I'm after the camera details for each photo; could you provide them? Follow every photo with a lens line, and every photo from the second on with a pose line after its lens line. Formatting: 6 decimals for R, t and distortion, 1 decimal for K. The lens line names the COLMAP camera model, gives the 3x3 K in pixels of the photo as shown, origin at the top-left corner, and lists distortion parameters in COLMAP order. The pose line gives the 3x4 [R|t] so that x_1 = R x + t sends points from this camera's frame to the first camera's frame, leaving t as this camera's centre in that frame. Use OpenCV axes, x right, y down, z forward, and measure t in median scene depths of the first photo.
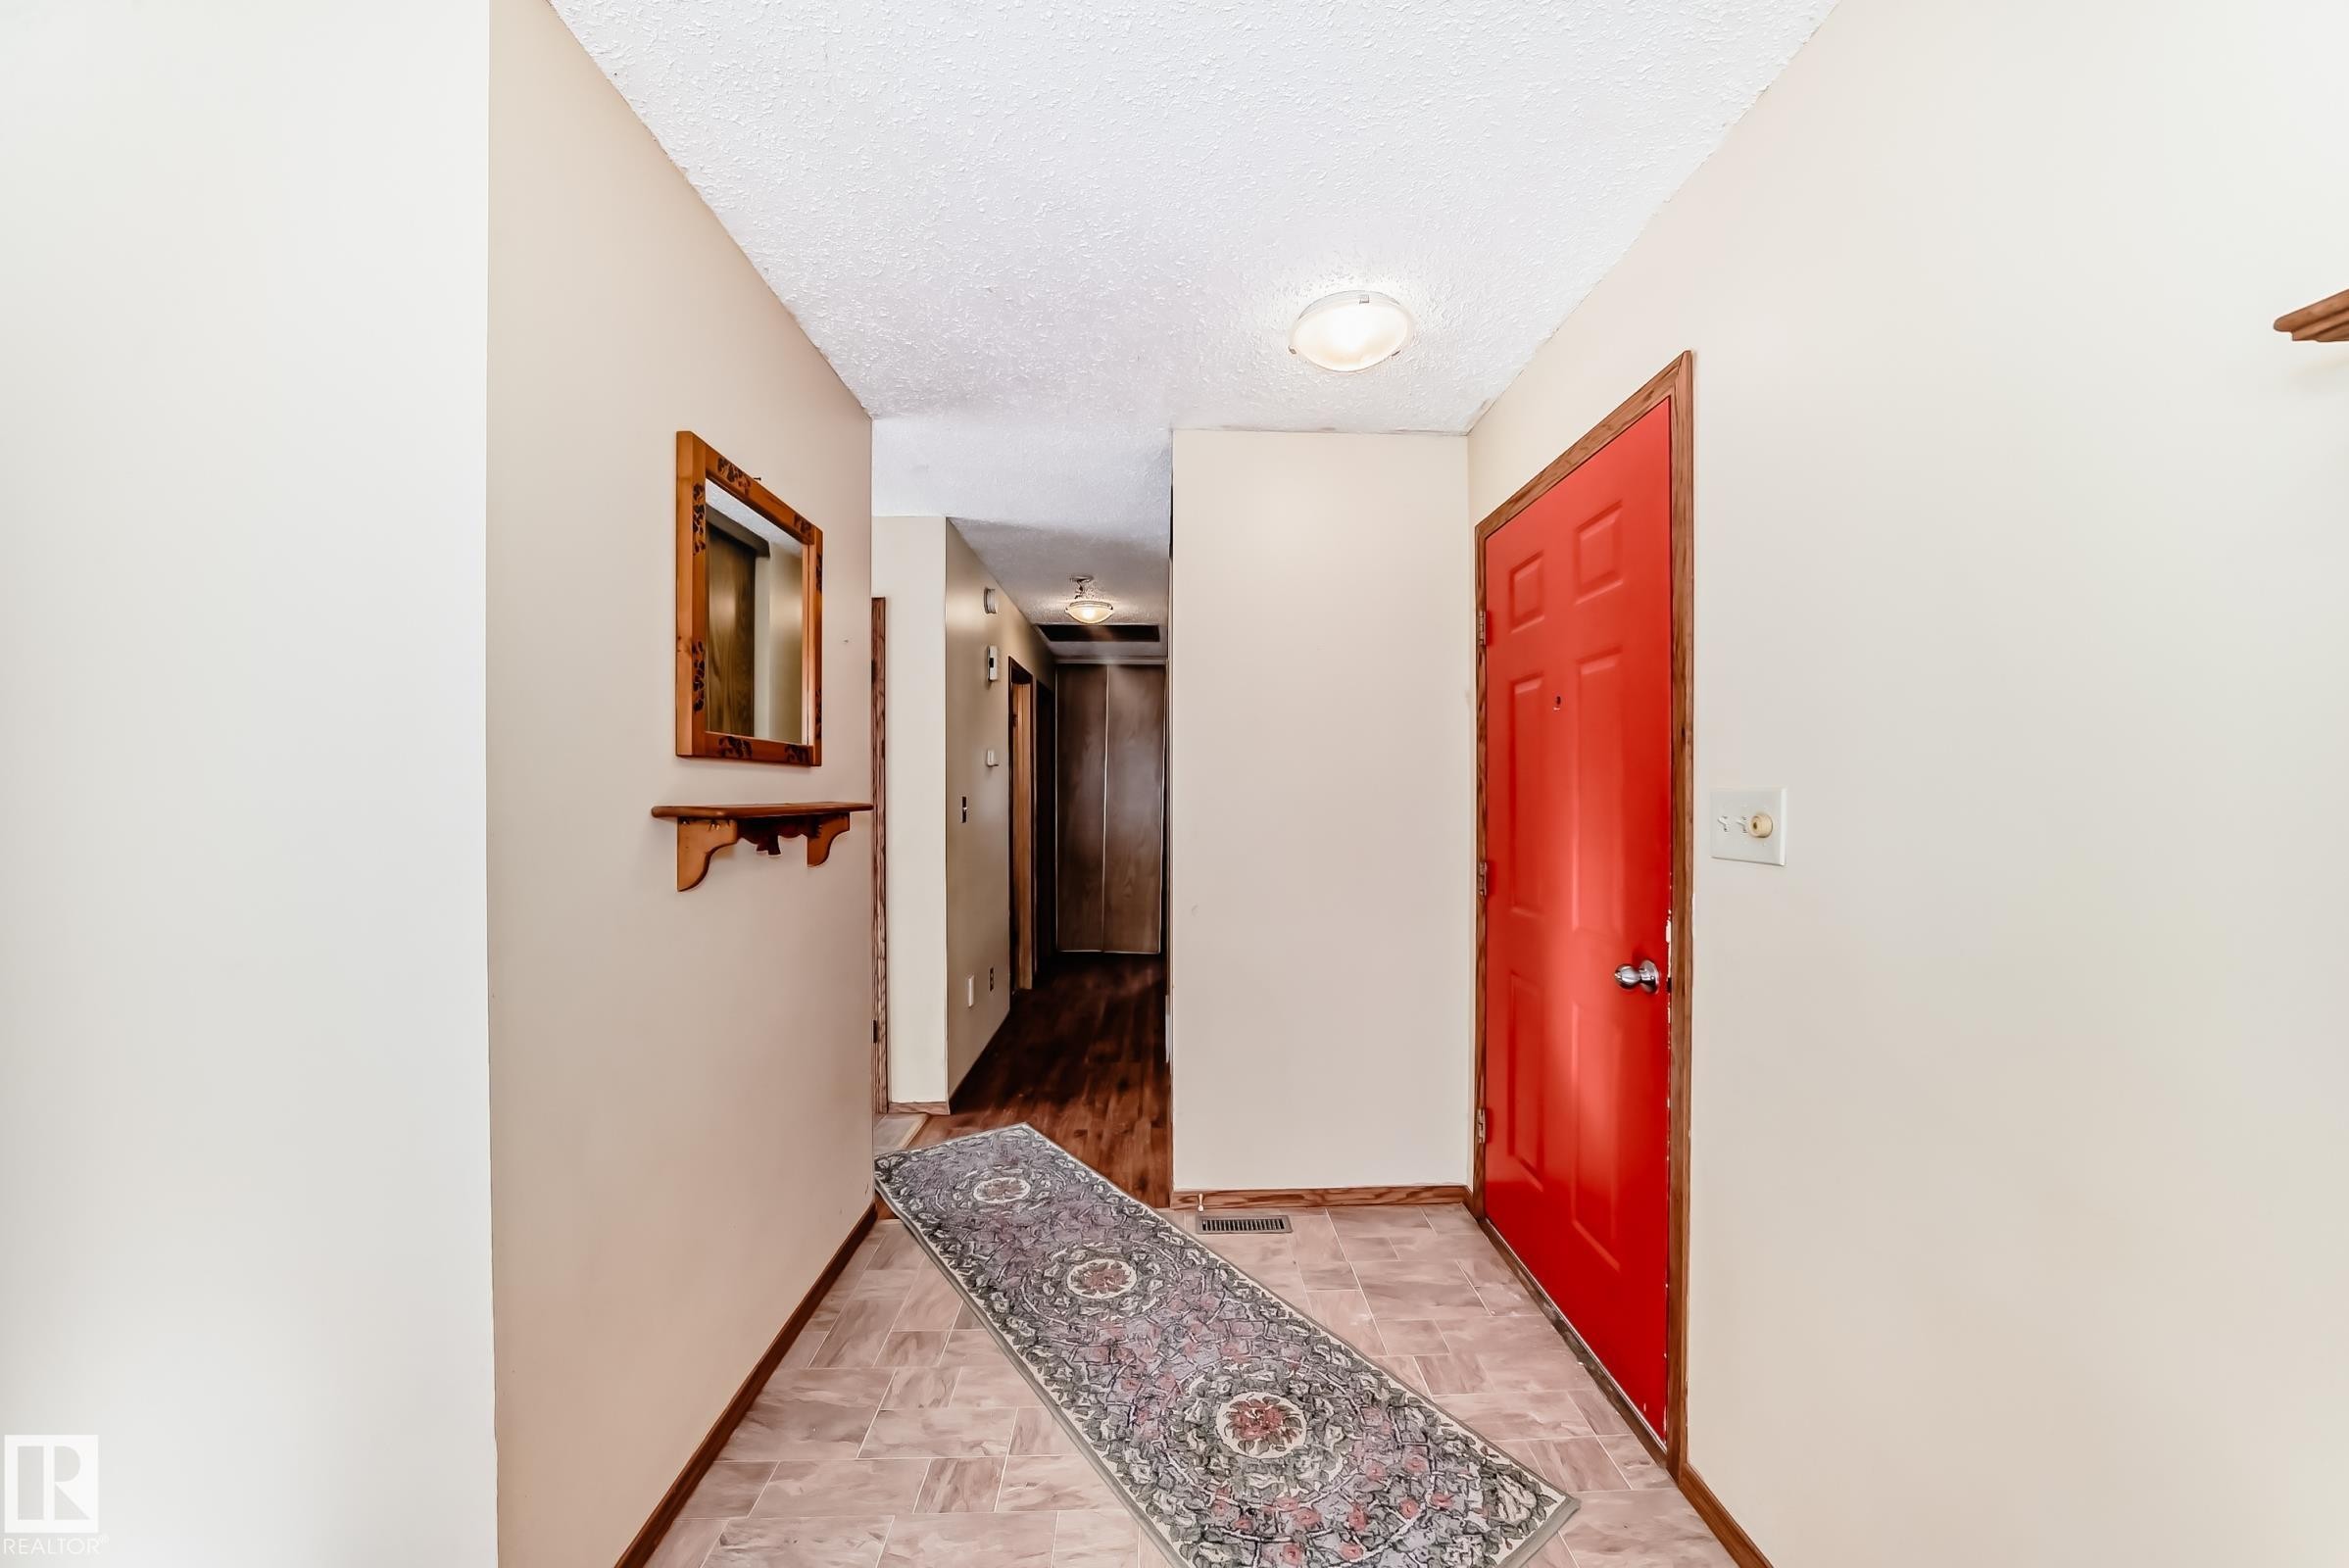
lens RADIAL K [[847.9, 0, 1175.2], [0, 847.9, 790.4], [0, 0, 1]] dist [-0.026484, 0.007363]
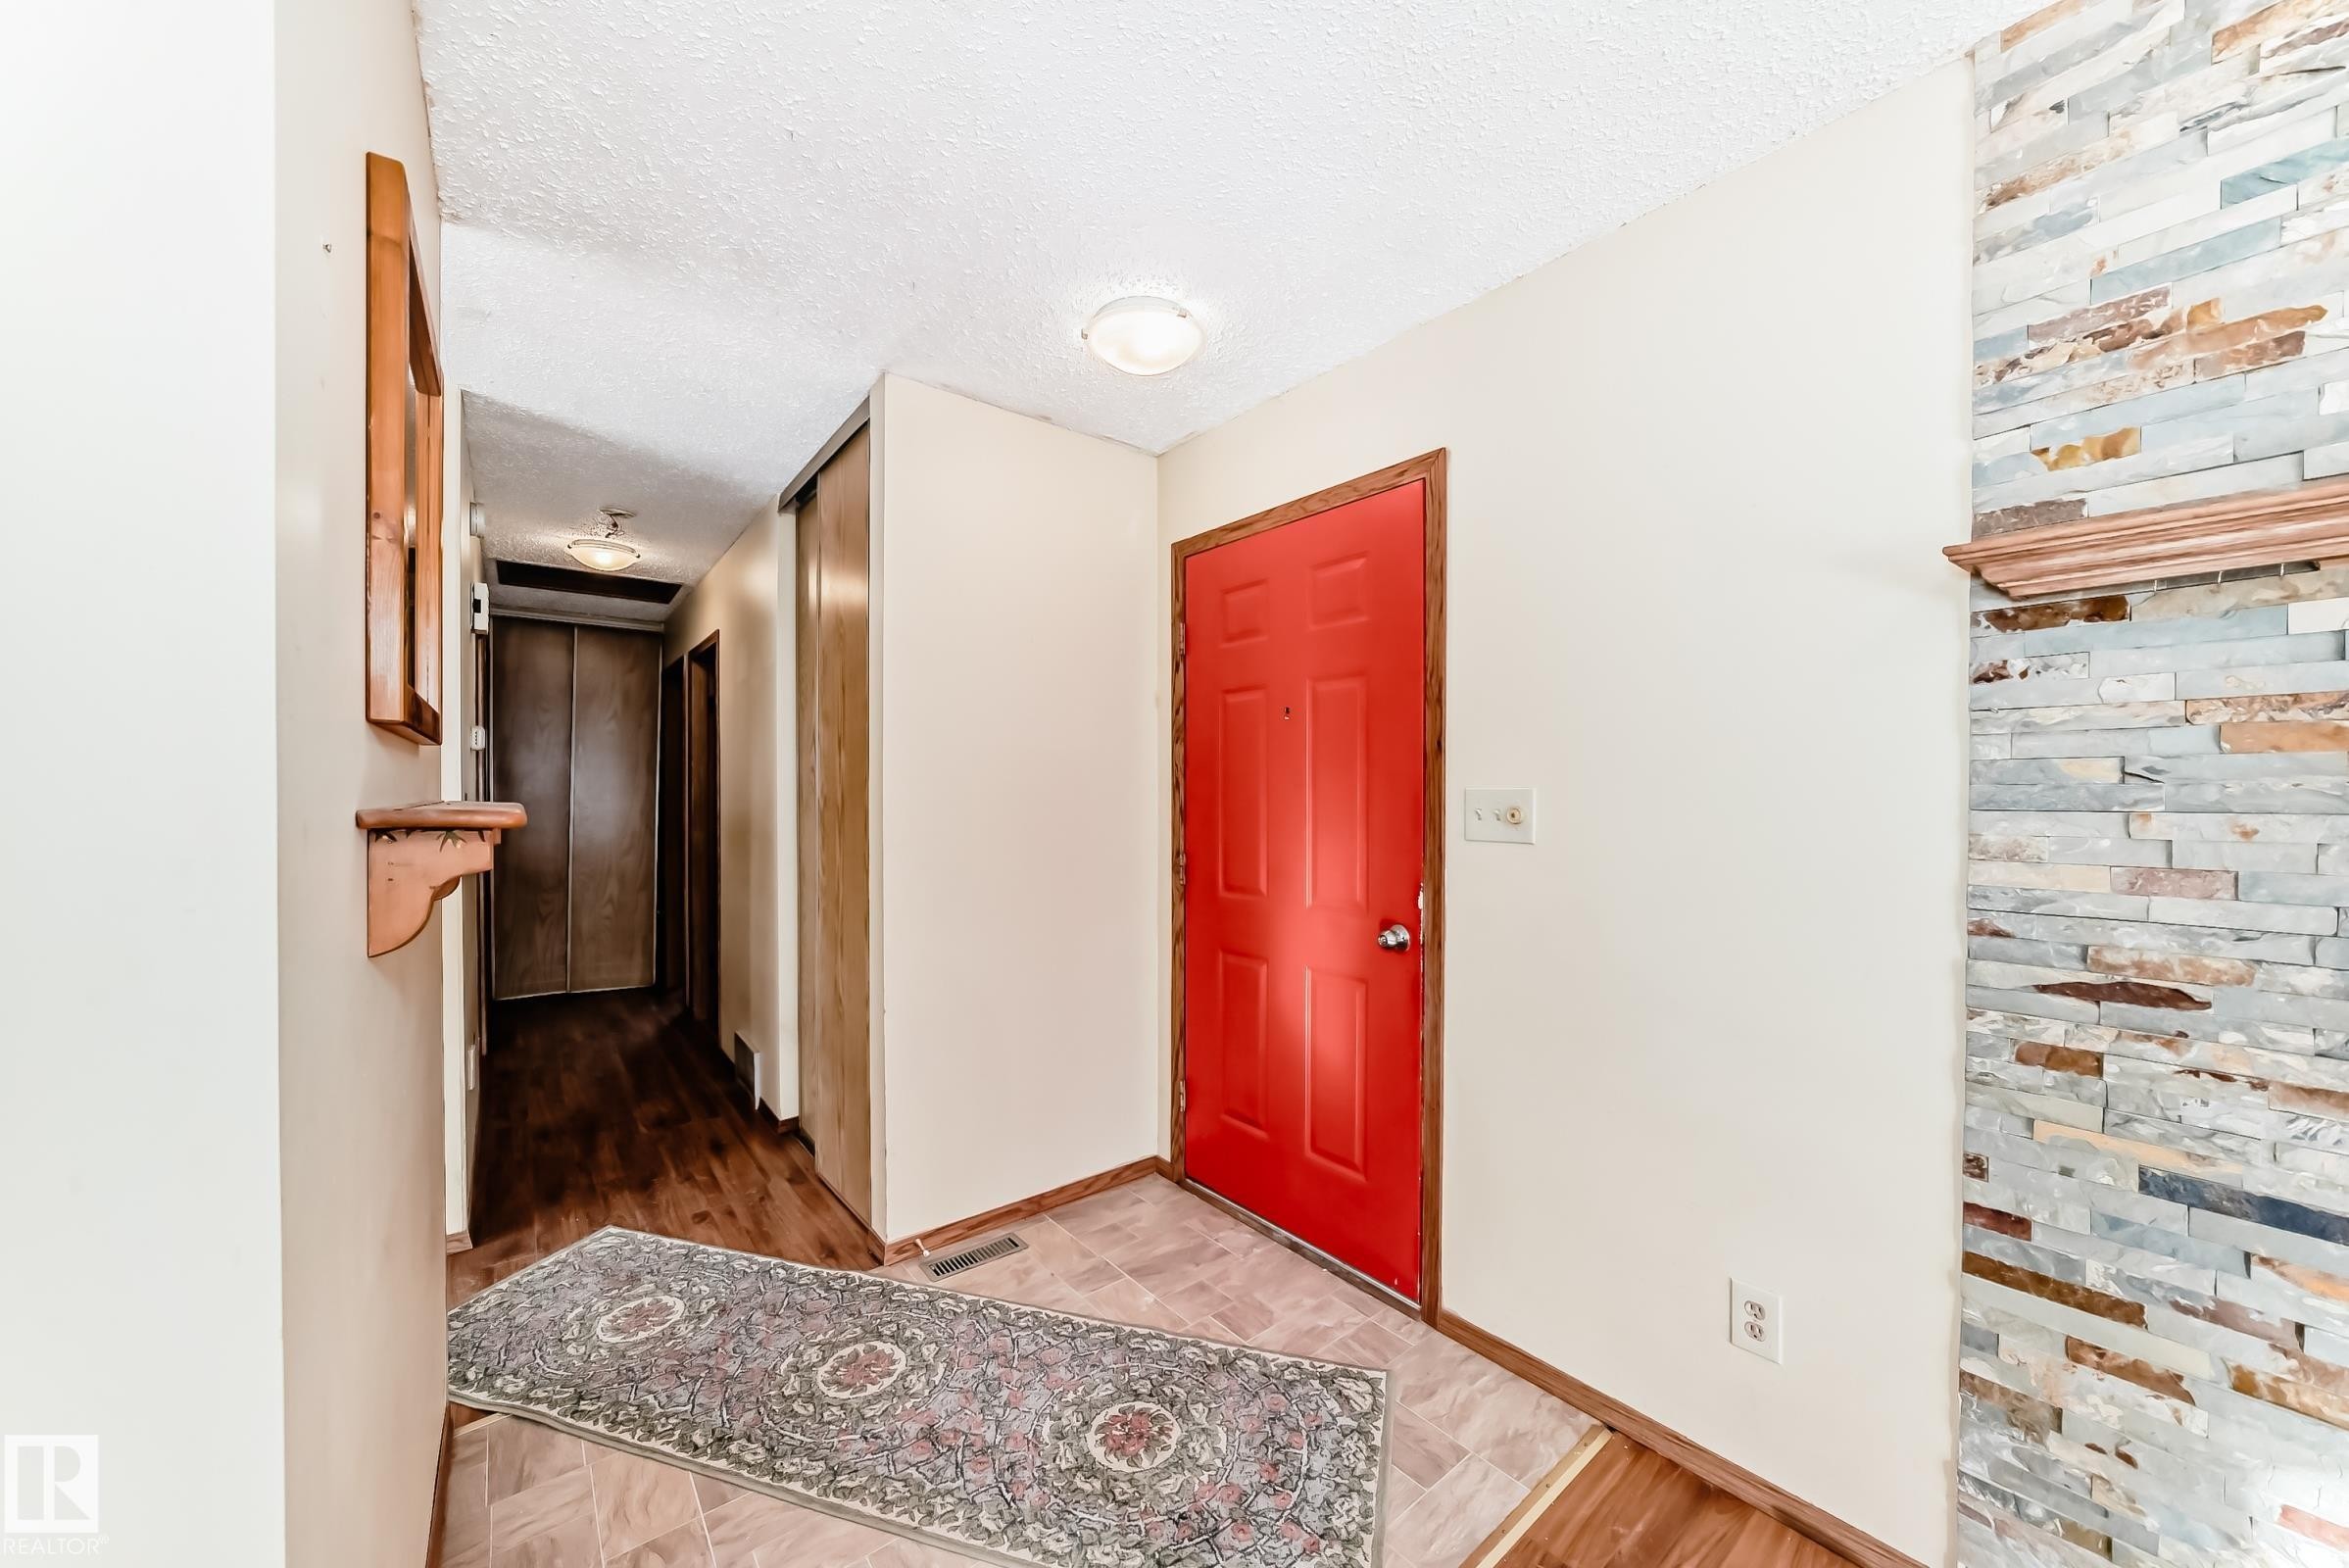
lens RADIAL K [[847.9, 0, 1191.0], [0, 847.9, 792.2], [0, 0, 1]] dist [-0.026484, 0.007363]
pose [[0.790067, 0.002263, 0.613016, -0.373688], [-0.005722, 0.999977, 0.003683, 0.001405], [-0.612994, -0.006418, 0.790062, 0.160251]]
